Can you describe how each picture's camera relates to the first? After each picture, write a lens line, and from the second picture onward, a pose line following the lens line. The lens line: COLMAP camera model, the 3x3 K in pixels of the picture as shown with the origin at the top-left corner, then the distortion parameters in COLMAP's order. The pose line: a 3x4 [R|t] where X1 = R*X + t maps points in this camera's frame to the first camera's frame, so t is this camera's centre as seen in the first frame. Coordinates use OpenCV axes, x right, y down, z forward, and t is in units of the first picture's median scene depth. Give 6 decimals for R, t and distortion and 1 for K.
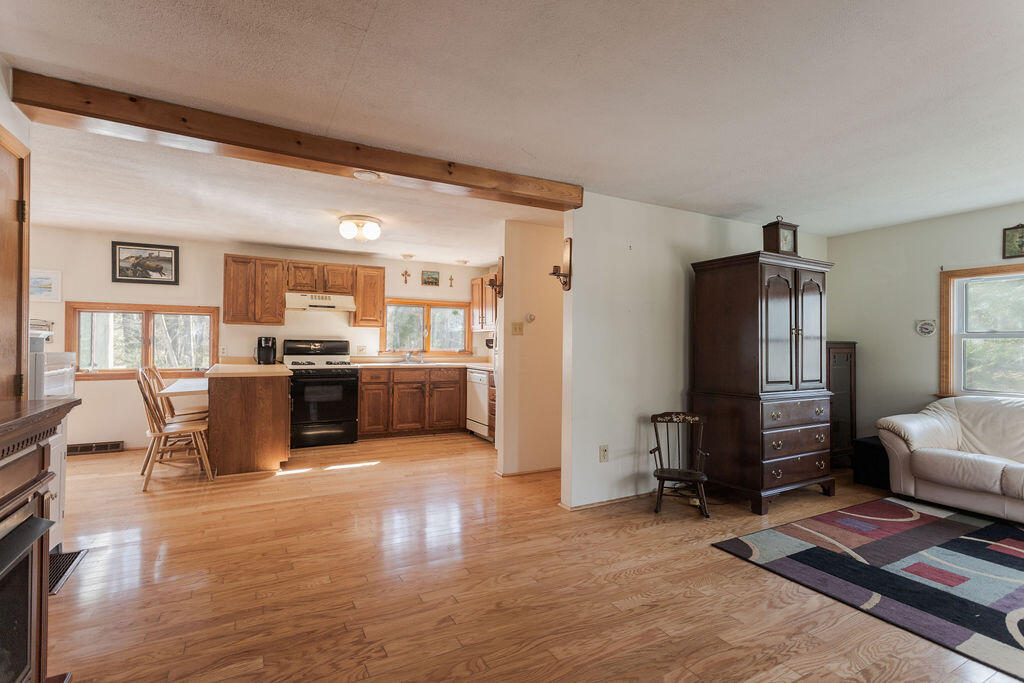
lens RADIAL K [[489.9, 0, 512.2], [0, 489.9, 336.2], [0, 0, 1]] dist [0.005194, 0.000995]
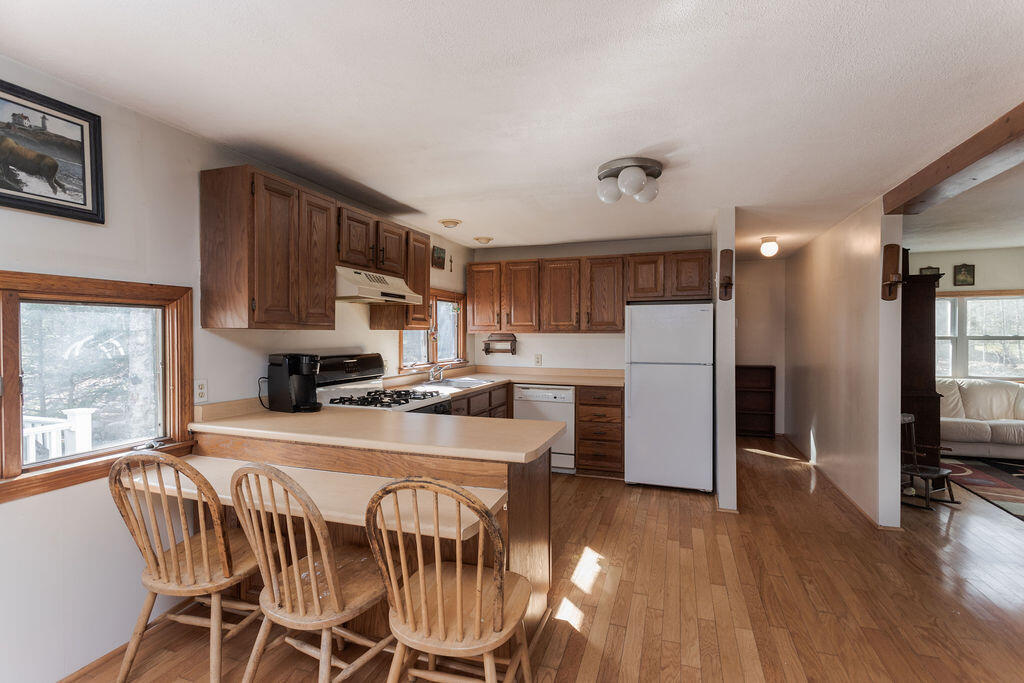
lens RADIAL K [[489.9, 0, 508.0], [0, 489.9, 345.3], [0, 0, 1]] dist [0.005194, 0.000995]
pose [[0.752270, -0.027991, 0.658260, -0.701001], [0.002314, 0.999203, 0.039845, -0.027607], [-0.658851, -0.028451, 0.751736, 0.527348]]
